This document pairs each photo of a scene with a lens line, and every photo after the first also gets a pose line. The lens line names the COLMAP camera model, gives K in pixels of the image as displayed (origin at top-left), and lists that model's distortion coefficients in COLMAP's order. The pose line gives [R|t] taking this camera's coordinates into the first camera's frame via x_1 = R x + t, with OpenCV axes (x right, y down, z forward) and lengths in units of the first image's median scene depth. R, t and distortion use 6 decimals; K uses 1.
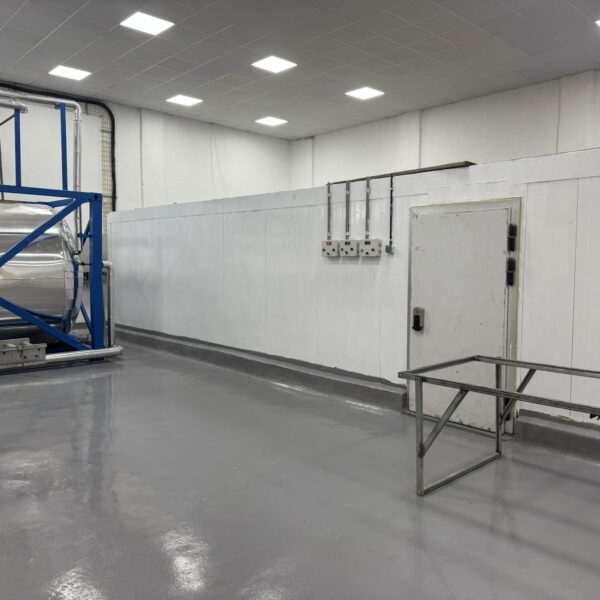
lens RADIAL K [[555.4, 0, 300.0], [0, 555.4, 300.0], [0, 0, 1]] dist [0.000989, -0.004353]
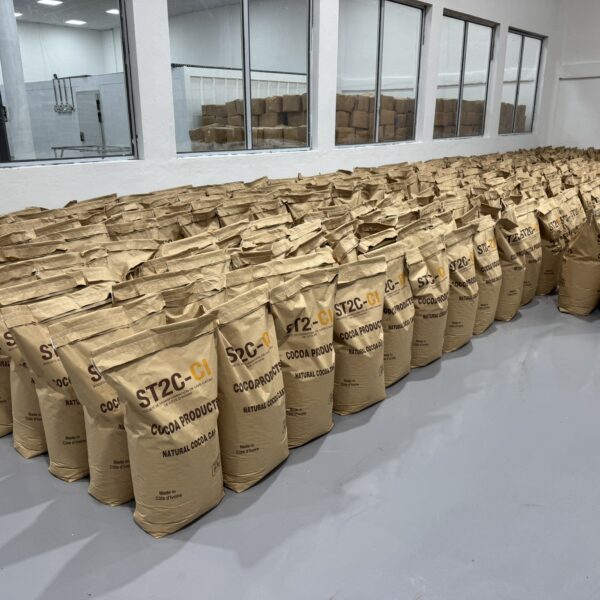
lens RADIAL K [[555.4, 0, 300.0], [0, 555.4, 300.0], [0, 0, 1]] dist [0.000989, -0.004353]
pose [[0.995053, -0.032907, 0.093737, 0.936260], [0.008938, 0.969375, 0.245423, 0.144069], [-0.098942, -0.243371, 0.964874, -1.788005]]
